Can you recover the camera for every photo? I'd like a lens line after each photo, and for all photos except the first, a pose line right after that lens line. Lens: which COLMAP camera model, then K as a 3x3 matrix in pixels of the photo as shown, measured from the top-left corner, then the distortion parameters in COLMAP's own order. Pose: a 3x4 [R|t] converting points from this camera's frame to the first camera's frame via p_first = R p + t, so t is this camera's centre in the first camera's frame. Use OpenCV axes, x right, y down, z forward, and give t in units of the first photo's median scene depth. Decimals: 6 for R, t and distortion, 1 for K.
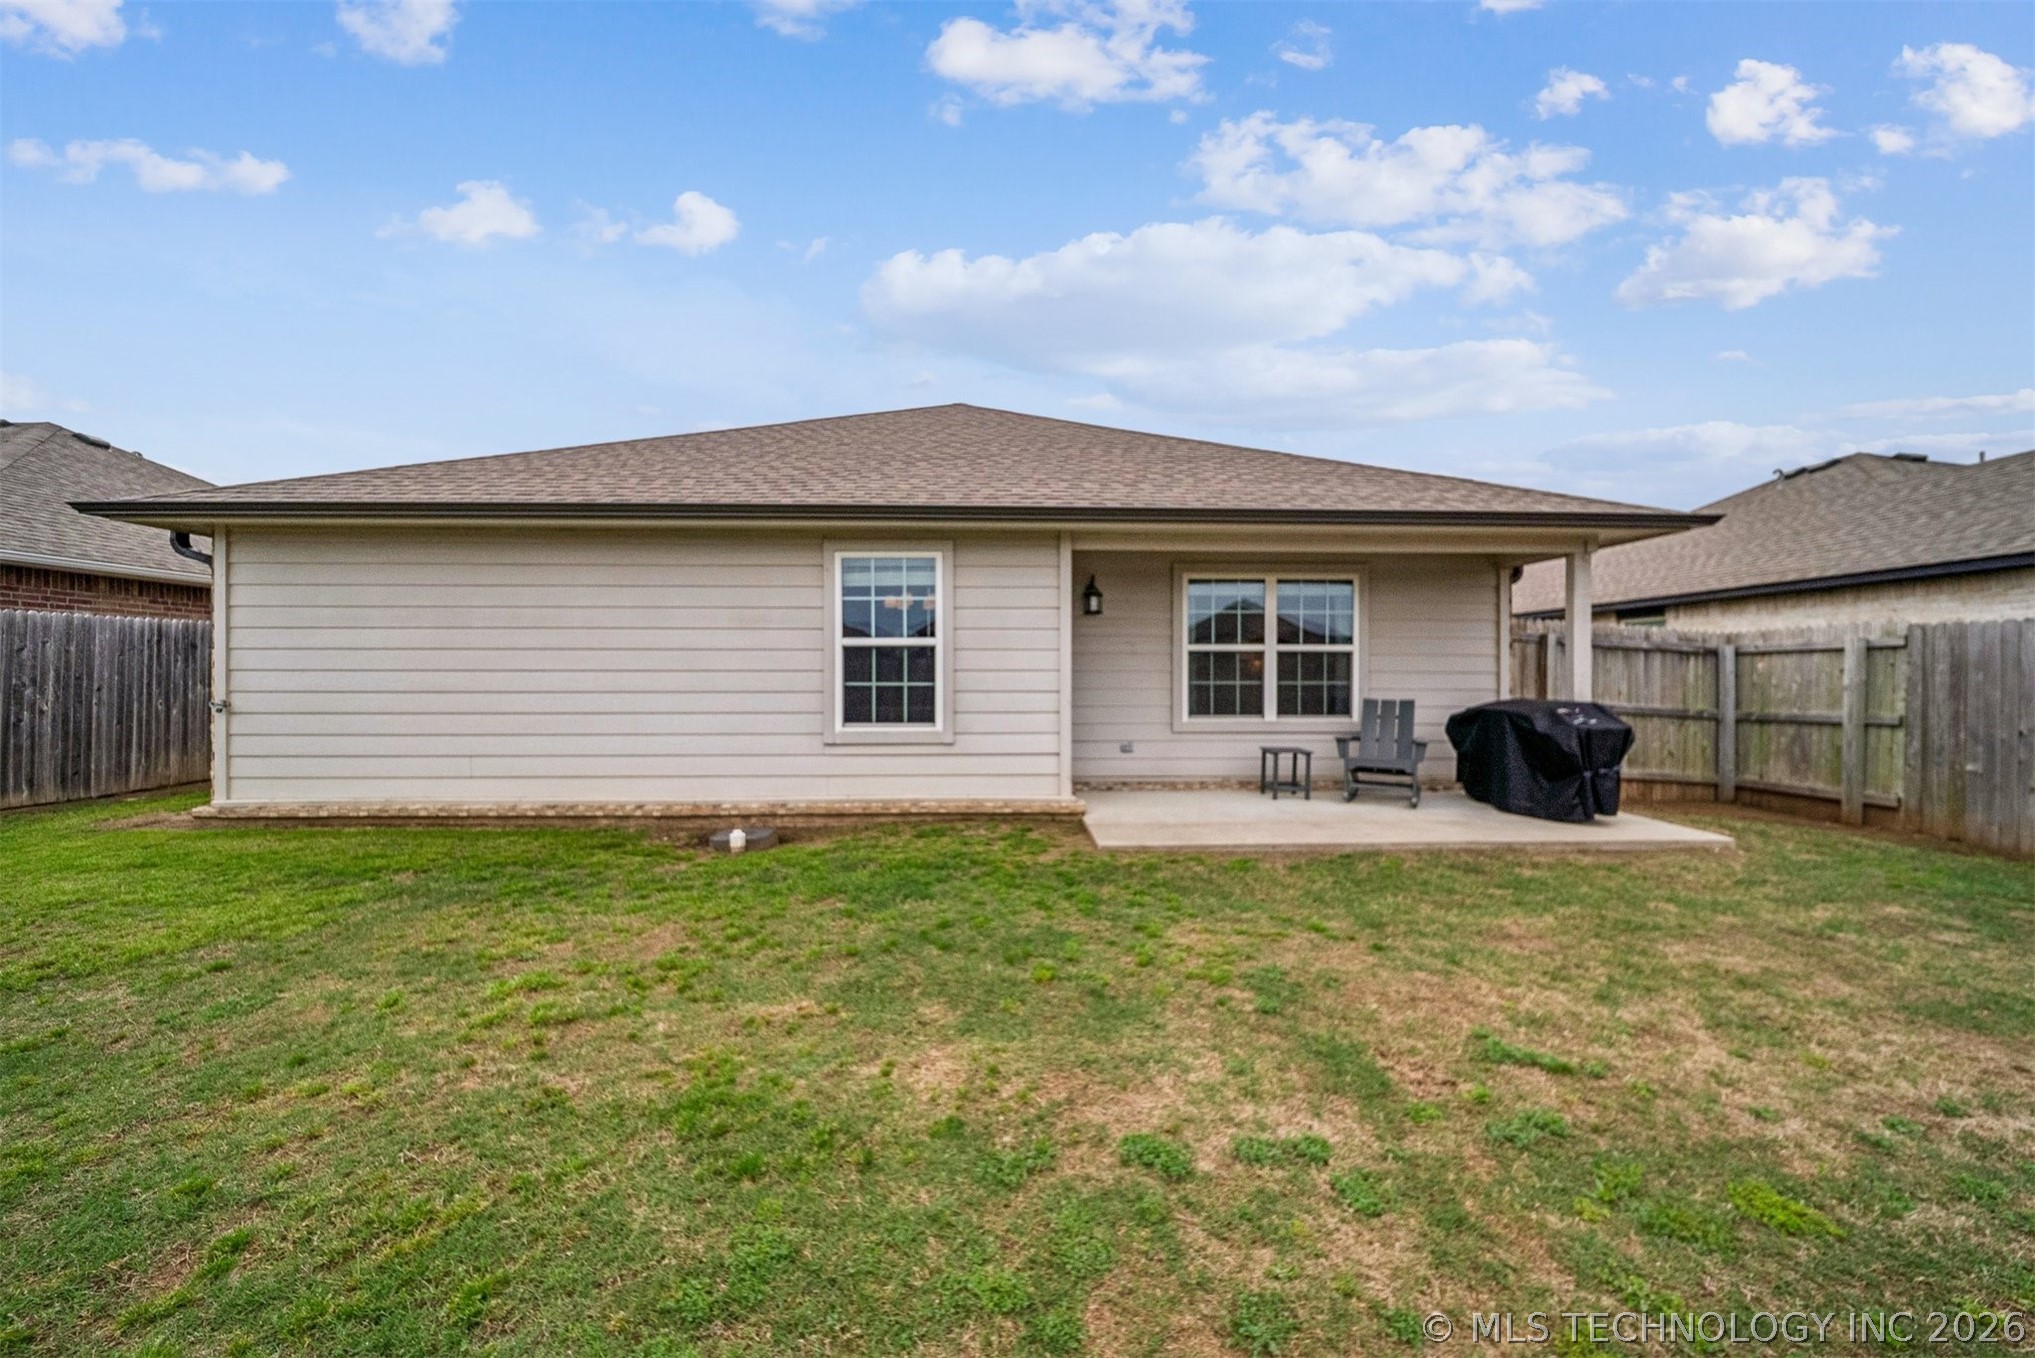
lens RADIAL K [[745.6, 0, 1034.6], [0, 745.6, 693.2], [0, 0, 1]] dist [0.000513, -0.001716]
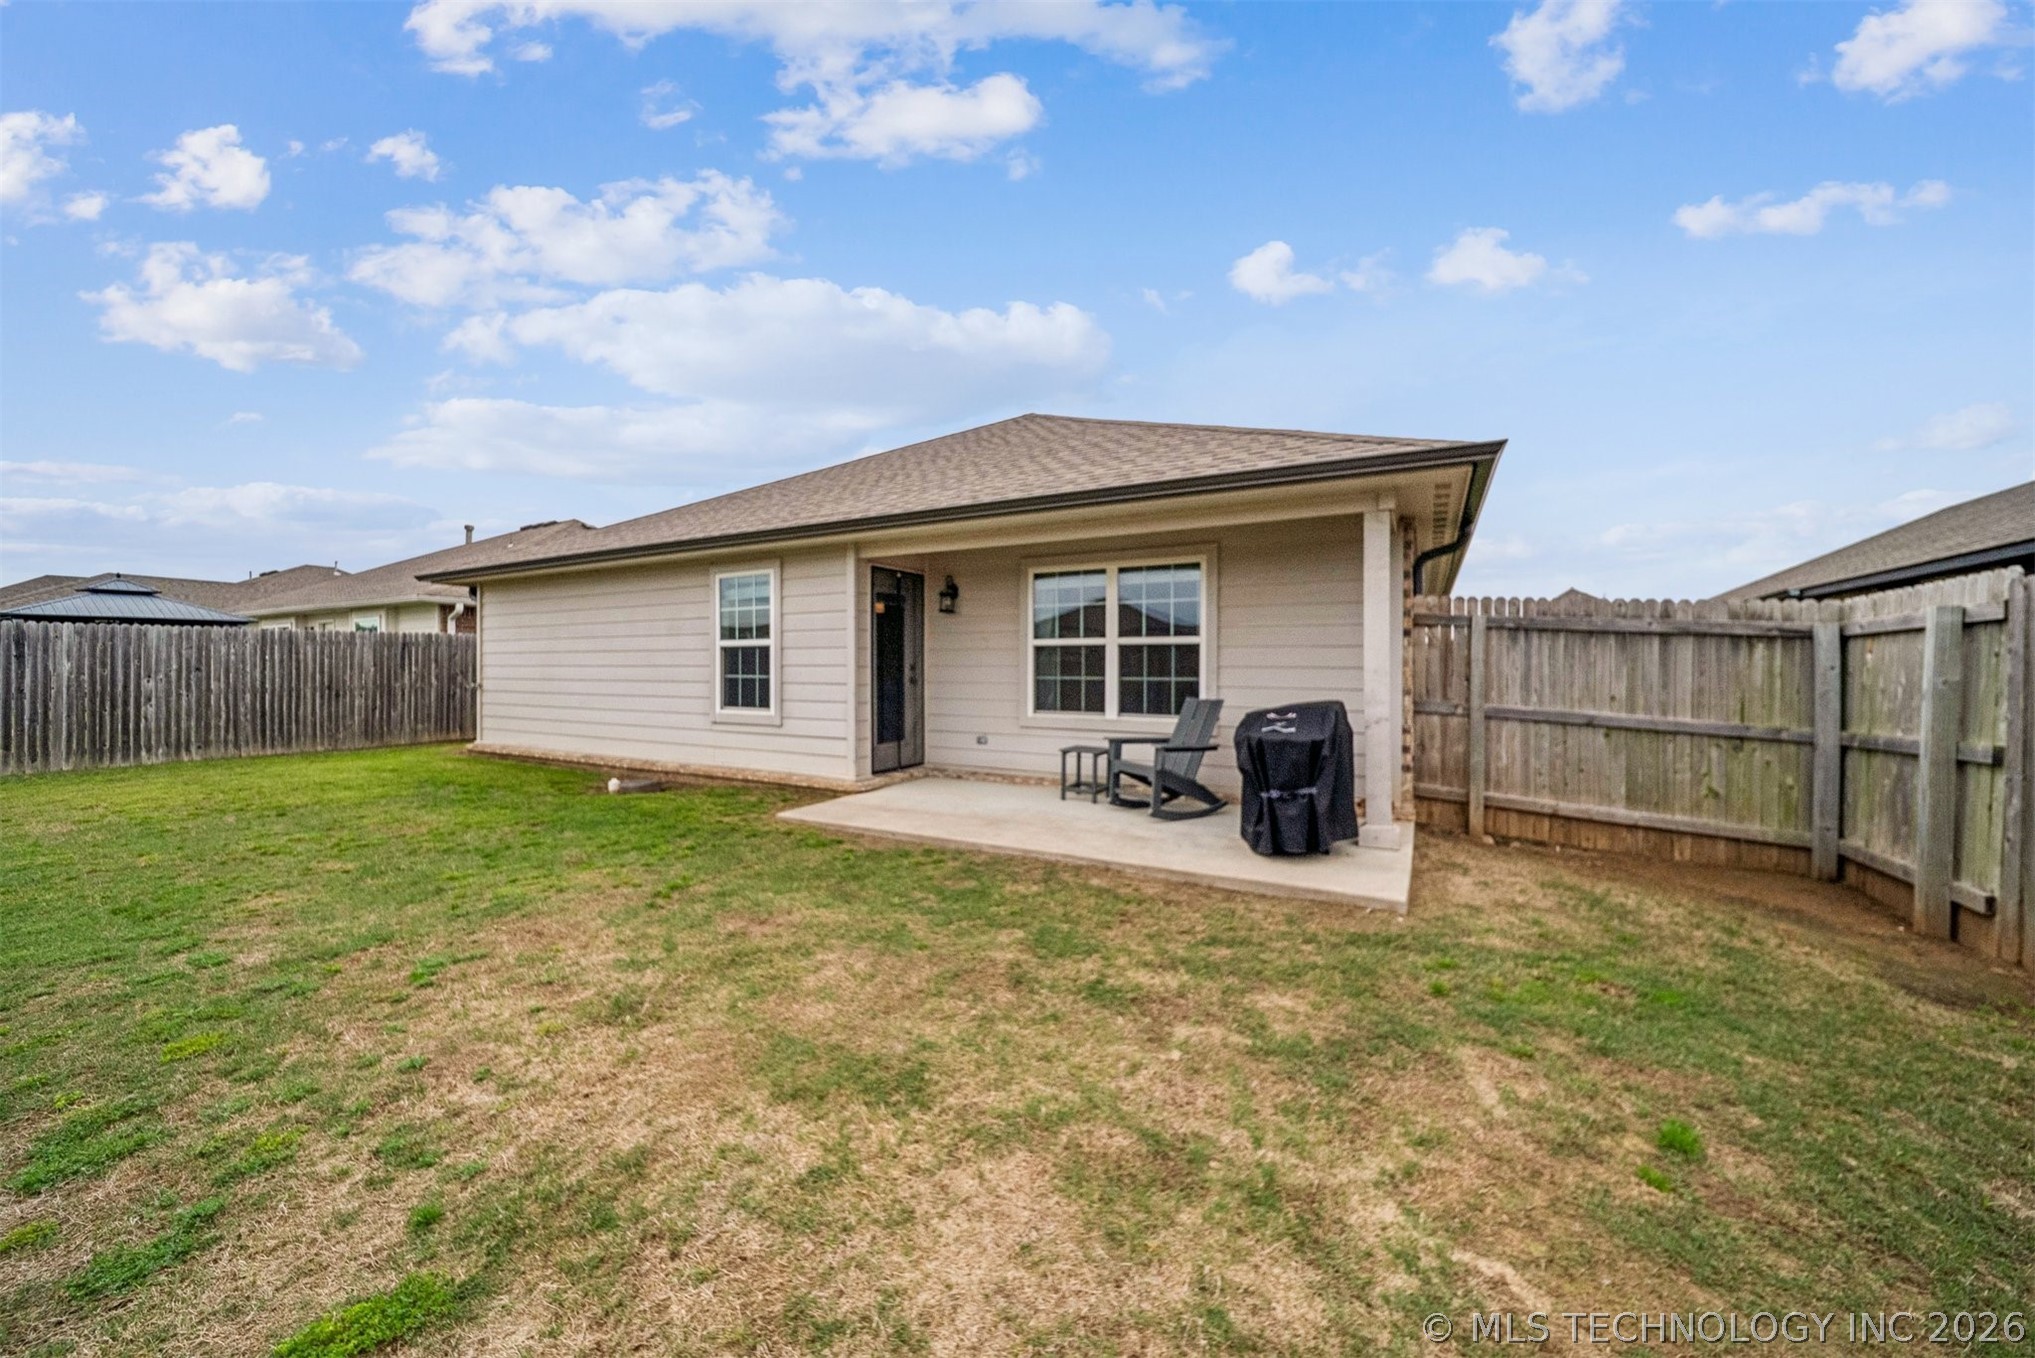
lens RADIAL K [[732.8, 0, 1020.6], [0, 732.8, 690.2], [0, 0, 1]] dist [-0.000803, -0.000651]
pose [[0.857094, 0.015859, -0.514916, 0.700468], [-0.015766, 0.999865, 0.004552, -0.001572], [0.514919, 0.004217, 0.857228, 0.149646]]
